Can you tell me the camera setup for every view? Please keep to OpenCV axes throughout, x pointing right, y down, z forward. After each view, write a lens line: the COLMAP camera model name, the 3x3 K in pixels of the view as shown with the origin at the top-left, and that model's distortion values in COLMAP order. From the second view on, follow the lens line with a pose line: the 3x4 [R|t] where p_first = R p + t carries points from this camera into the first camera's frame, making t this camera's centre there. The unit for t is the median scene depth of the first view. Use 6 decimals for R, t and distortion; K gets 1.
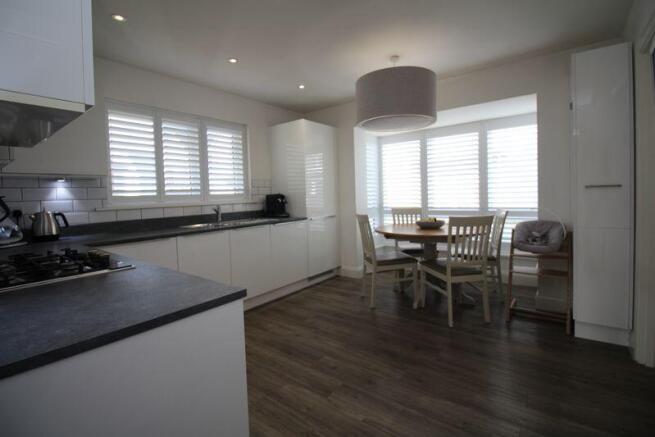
lens RADIAL K [[301.0, 0, 327.5], [0, 301.0, 218.5], [0, 0, 1]] dist [0.000684, 0.000045]
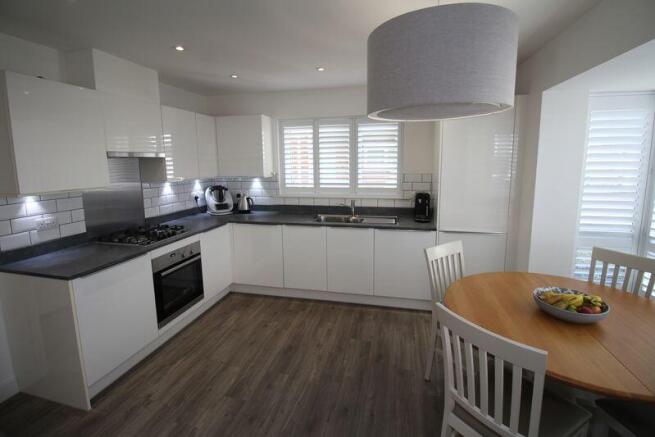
lens RADIAL K [[288.2, 0, 327.5], [0, 288.2, 218.5], [0, 0, 1]] dist [-0.064705, -0.000072]
pose [[0.399134, 0.125058, -0.908324, 0.605907], [-0.093278, 0.991053, 0.095460, -0.074360], [0.912136, 0.046625, 0.407228, 0.611119]]
